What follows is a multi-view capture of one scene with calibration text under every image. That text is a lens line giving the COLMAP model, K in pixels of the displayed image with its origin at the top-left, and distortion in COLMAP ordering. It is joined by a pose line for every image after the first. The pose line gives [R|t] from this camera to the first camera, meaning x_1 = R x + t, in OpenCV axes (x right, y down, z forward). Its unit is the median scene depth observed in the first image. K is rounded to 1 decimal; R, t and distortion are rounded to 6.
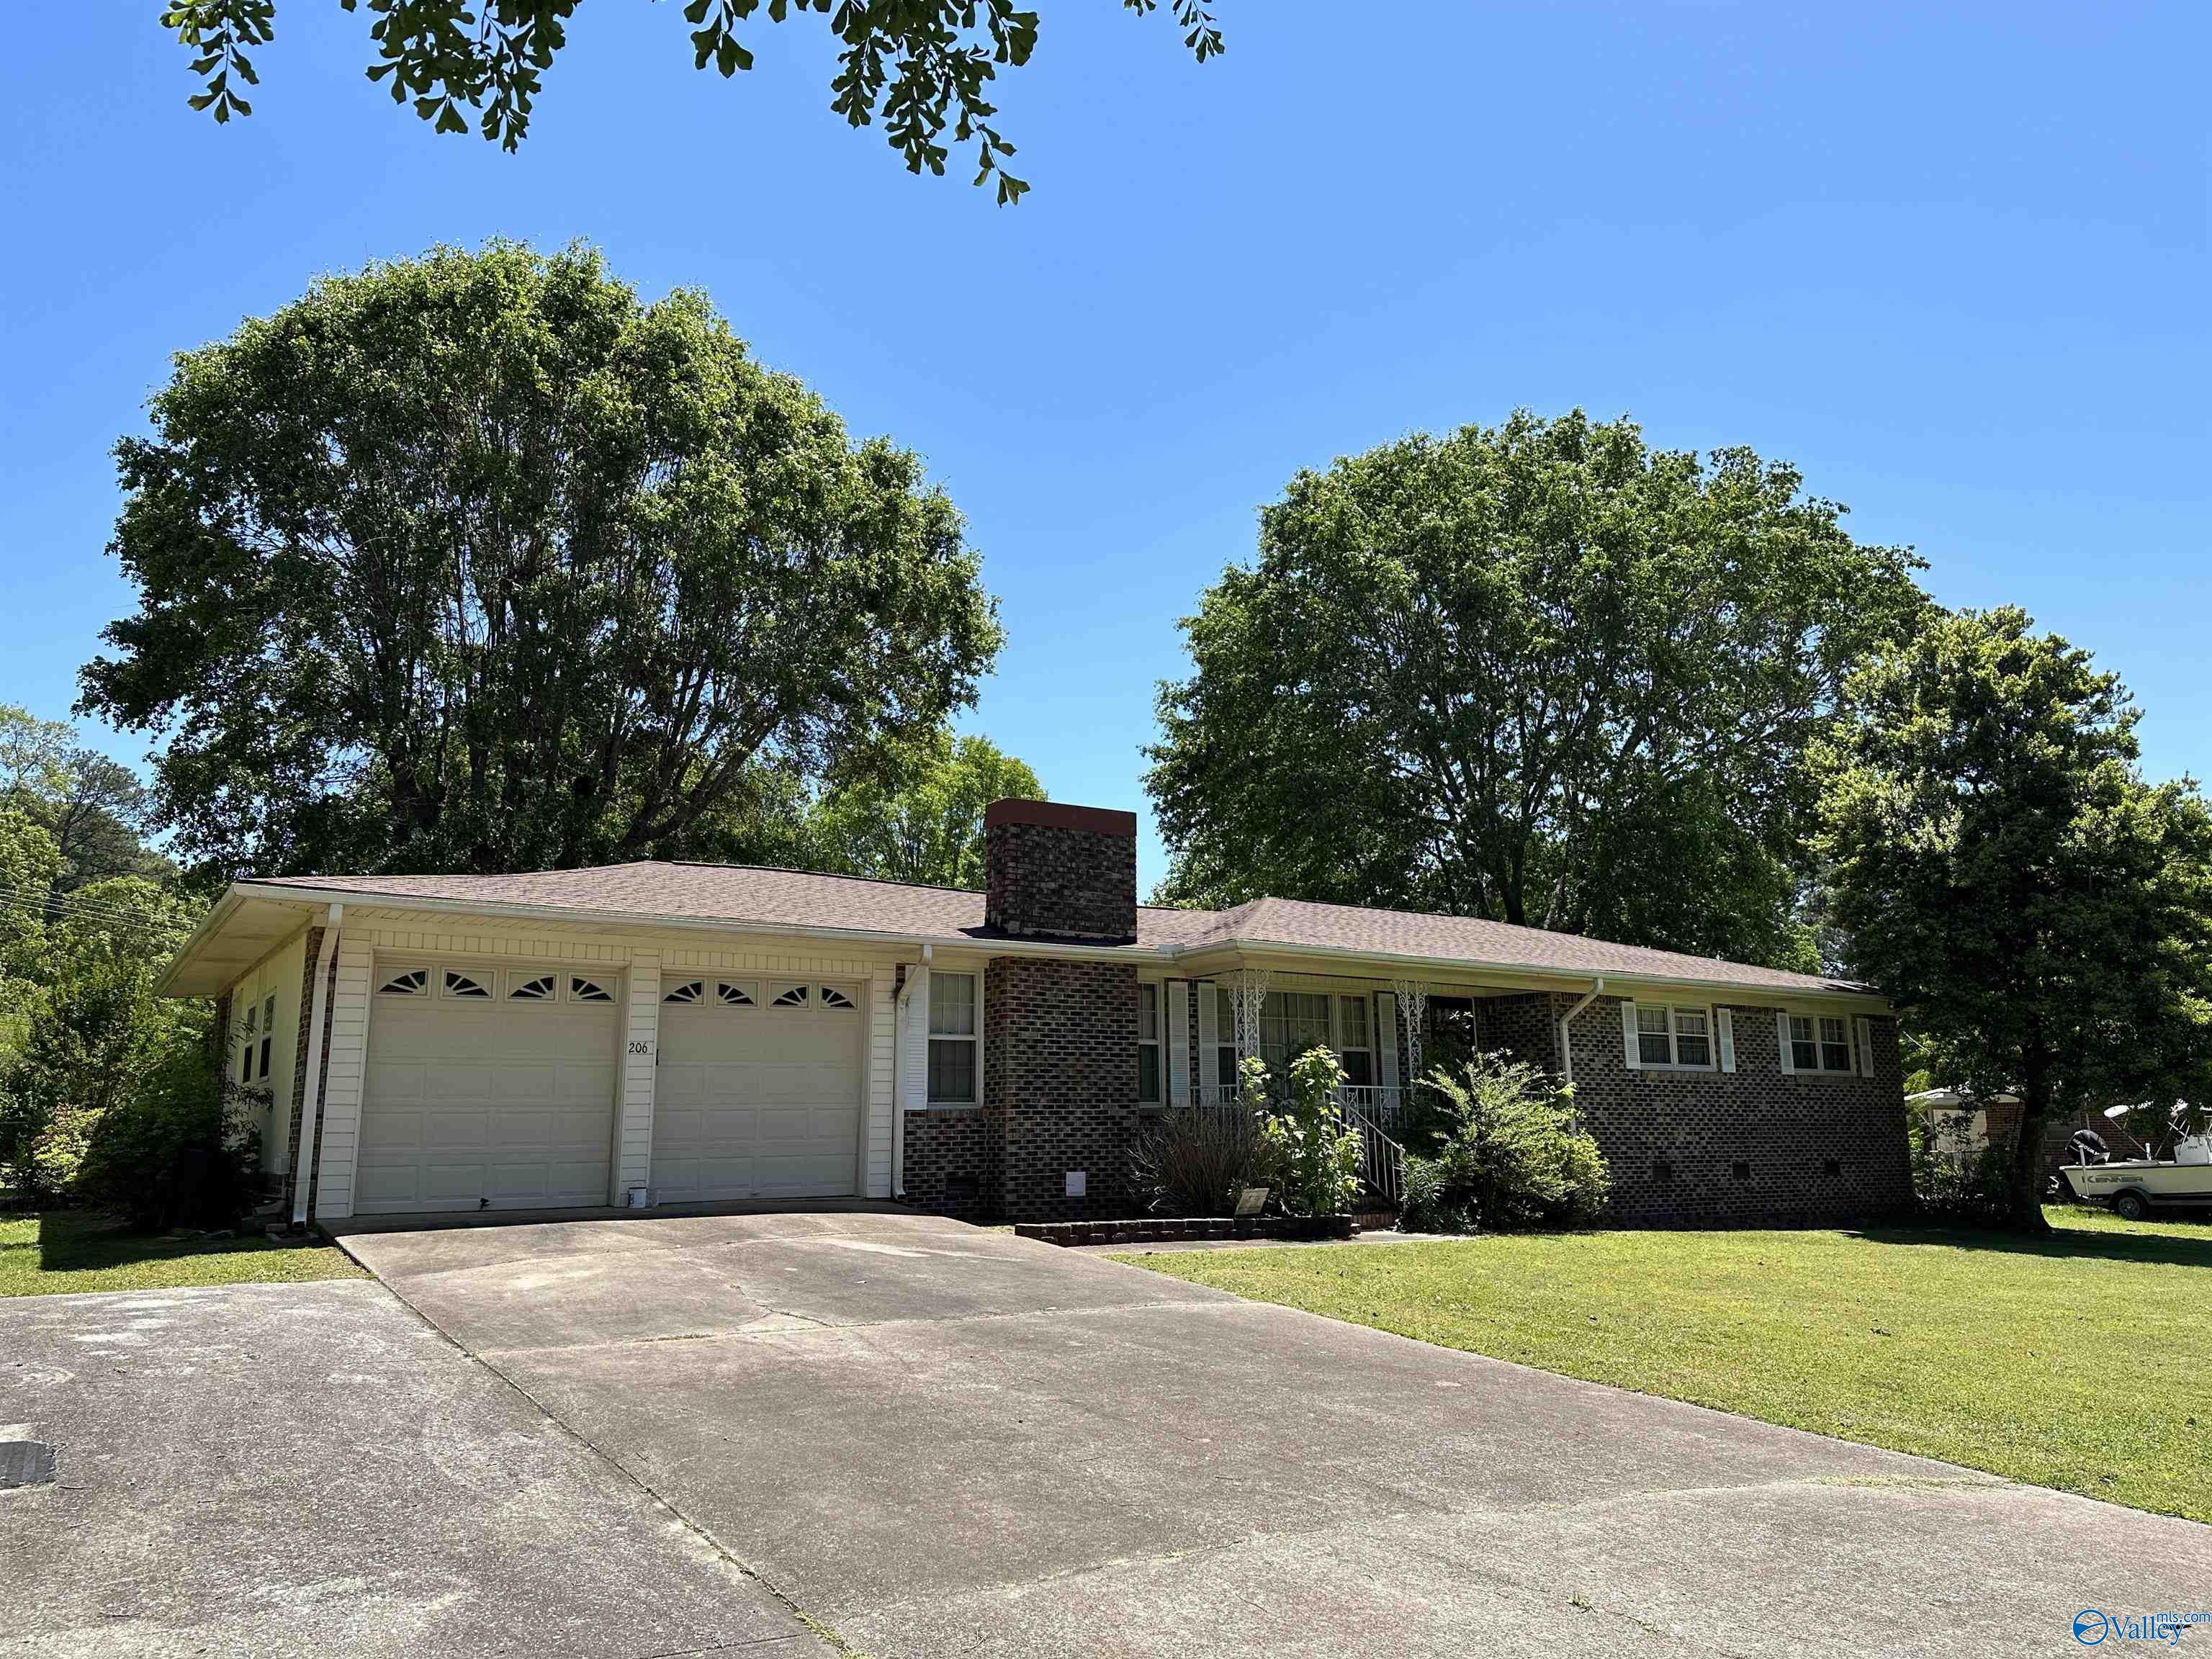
lens RADIAL K [[1547.7, 0, 1112.2], [0, 1547.7, 837.4], [0, 0, 1]] dist [0.054086, -0.046195]
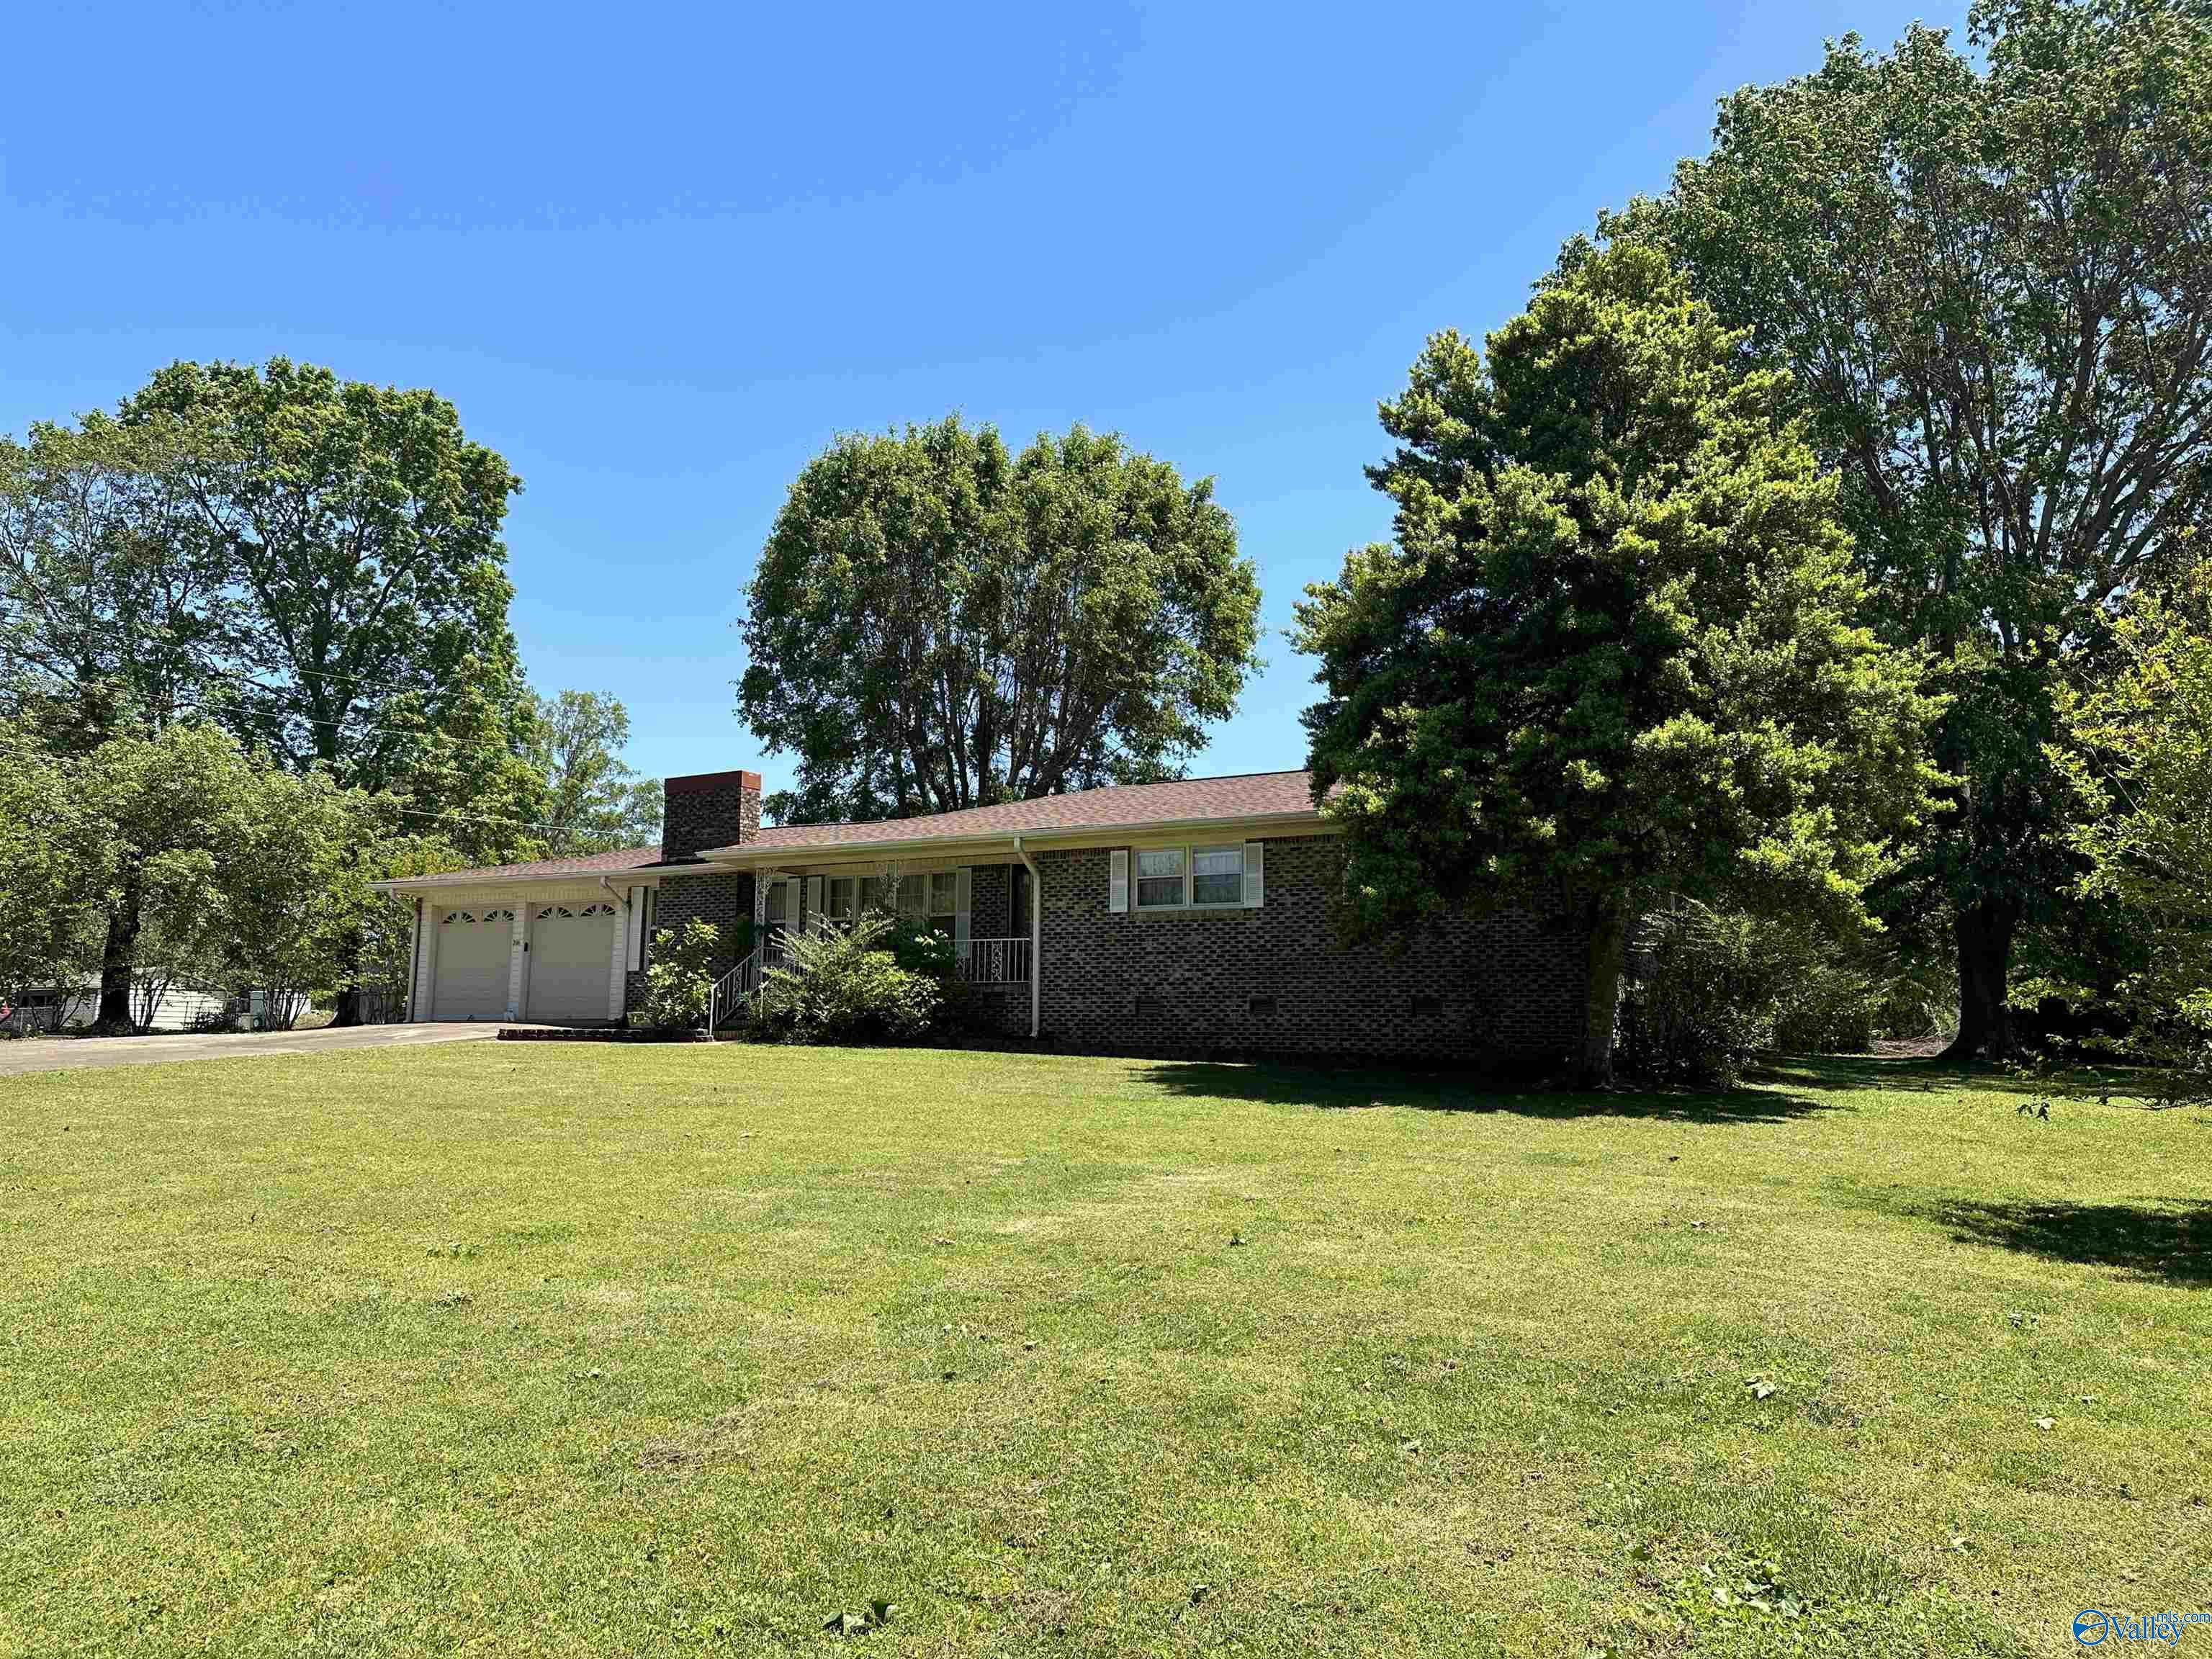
lens RADIAL K [[1547.7, 0, 1100.7], [0, 1547.7, 809.5], [0, 0, 1]] dist [0.054086, -0.046195]
pose [[0.475642, -0.125000, -0.870712, 1.546172], [0.156662, 0.986065, -0.055981, 0.166158], [0.865576, -0.109780, 0.488597, 0.579527]]
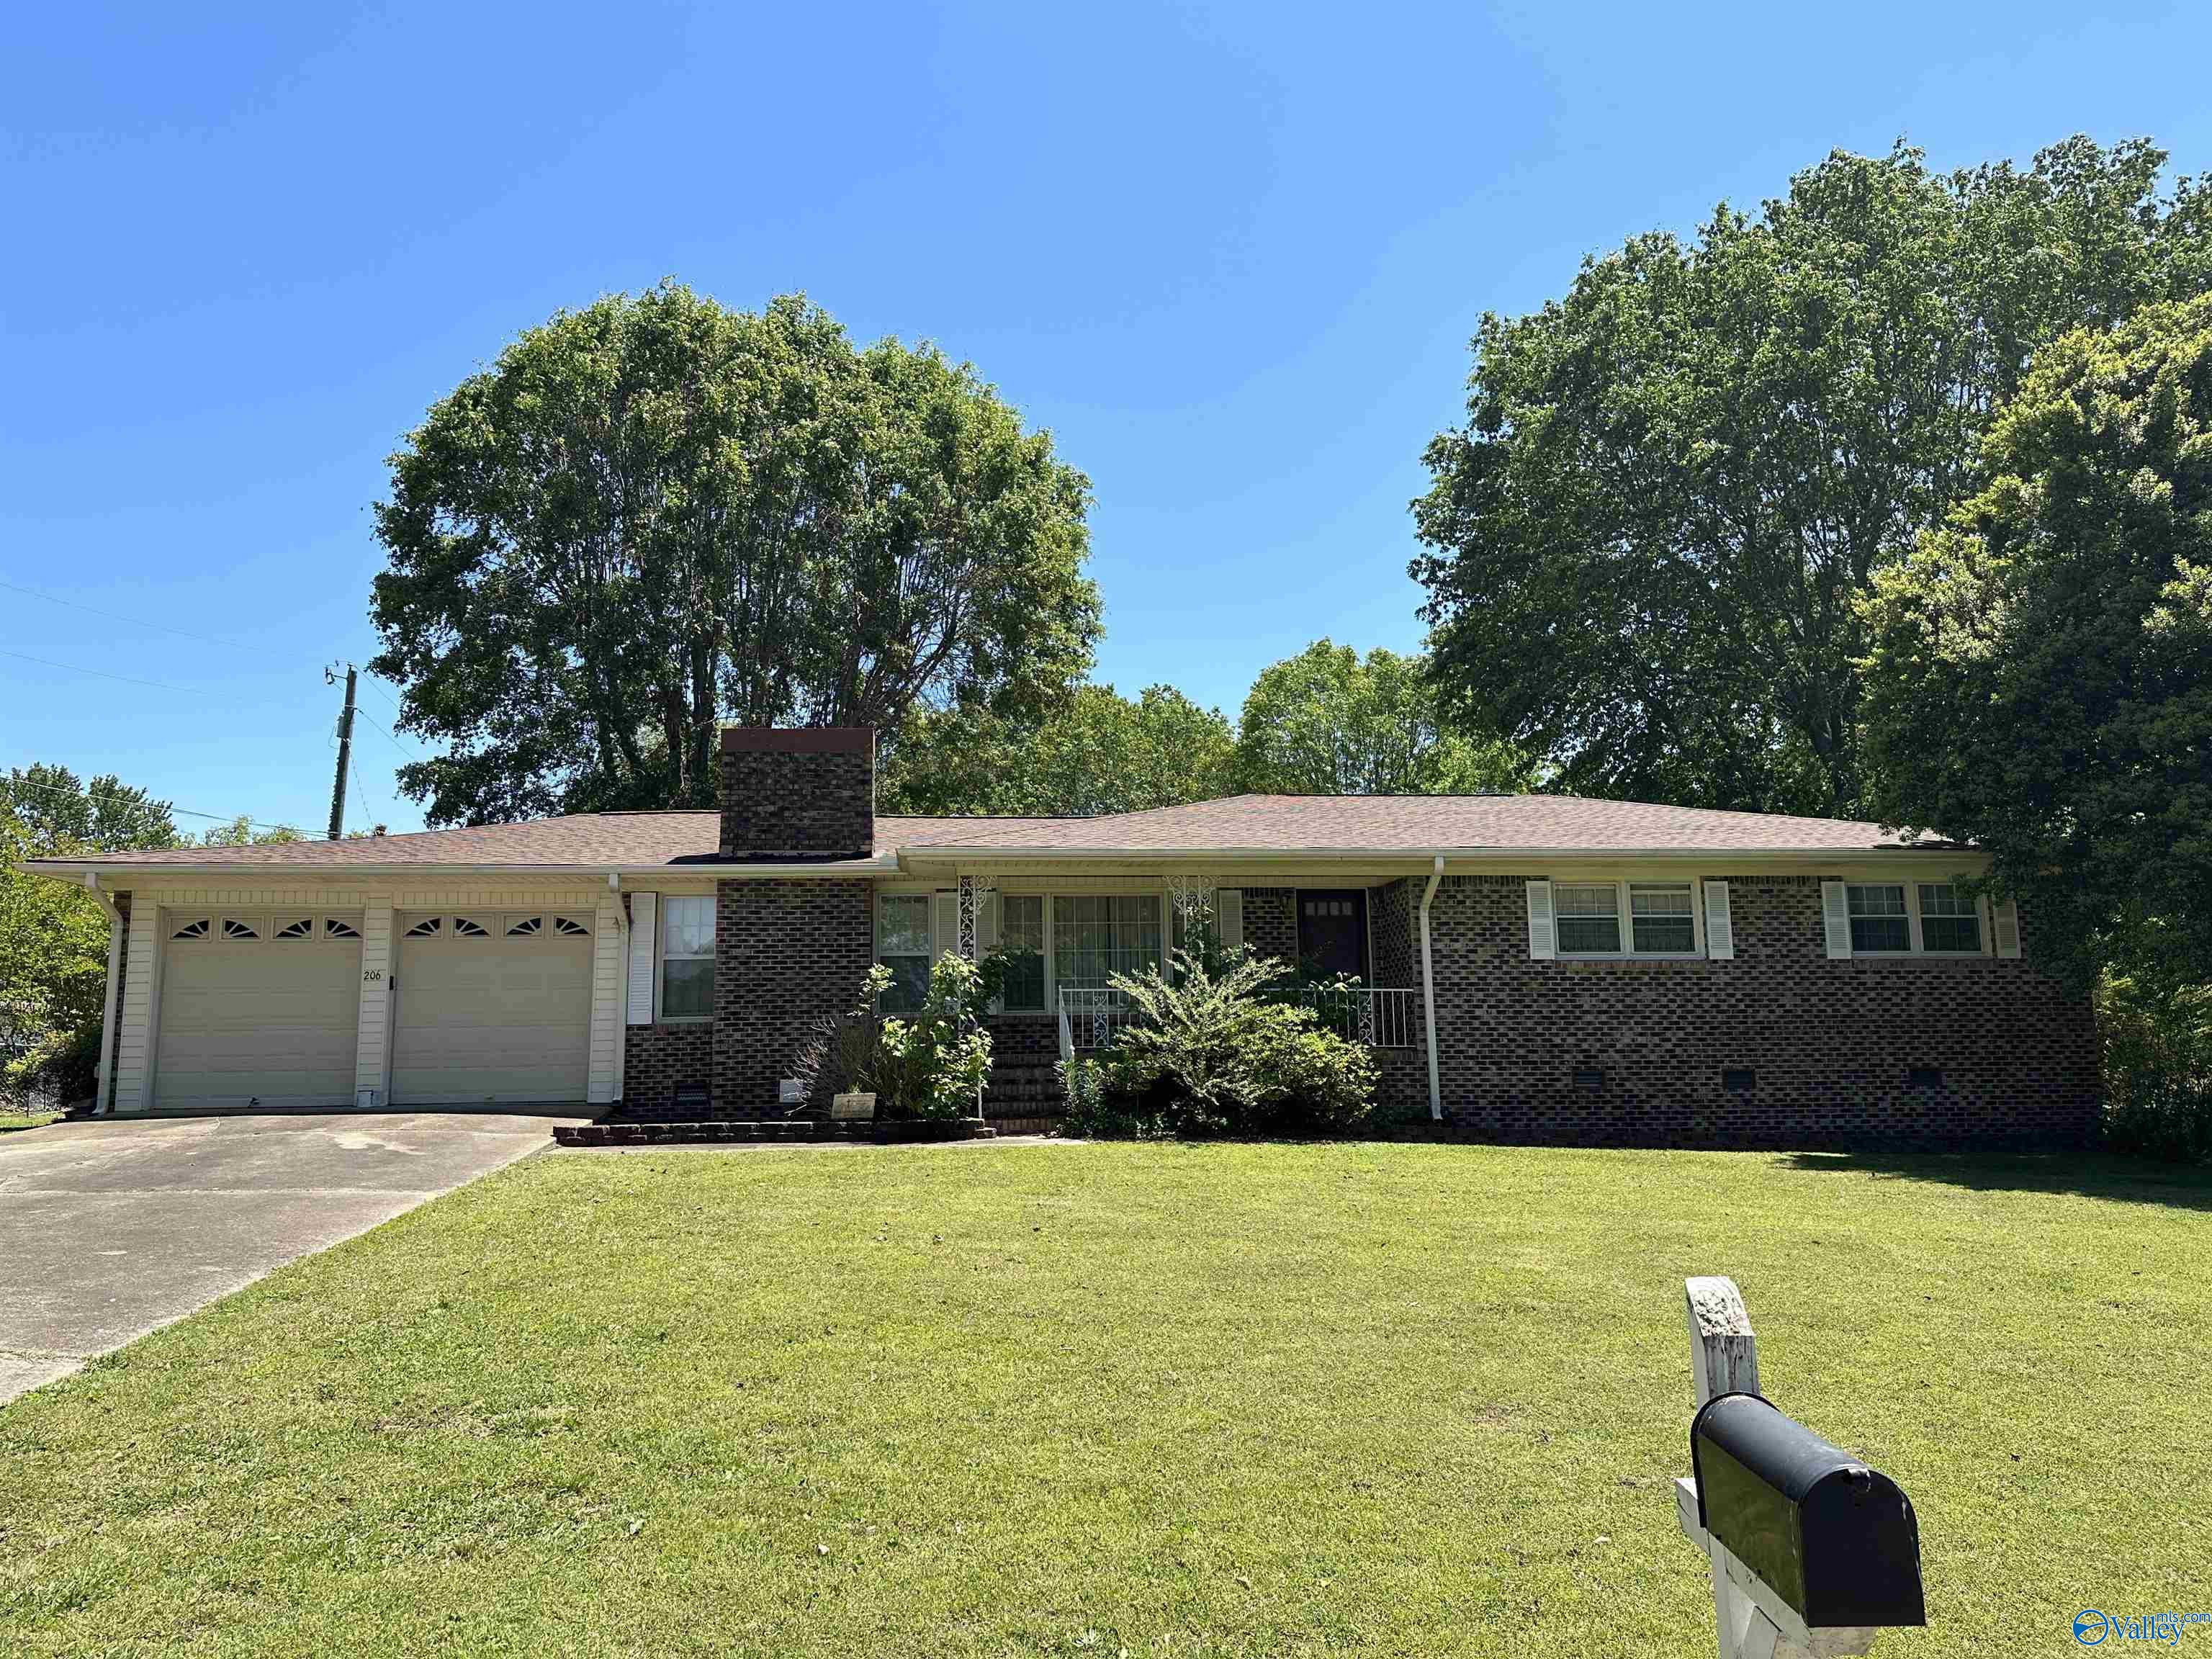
lens RADIAL K [[1547.7, 0, 1124.5], [0, 1547.7, 829.5], [0, 0, 1]] dist [0.054086, -0.046195]
pose [[0.878222, -0.077556, -0.471923, 0.657610], [0.097928, 0.995018, 0.018717, 0.048507], [0.468120, -0.062652, 0.881441, 0.184117]]
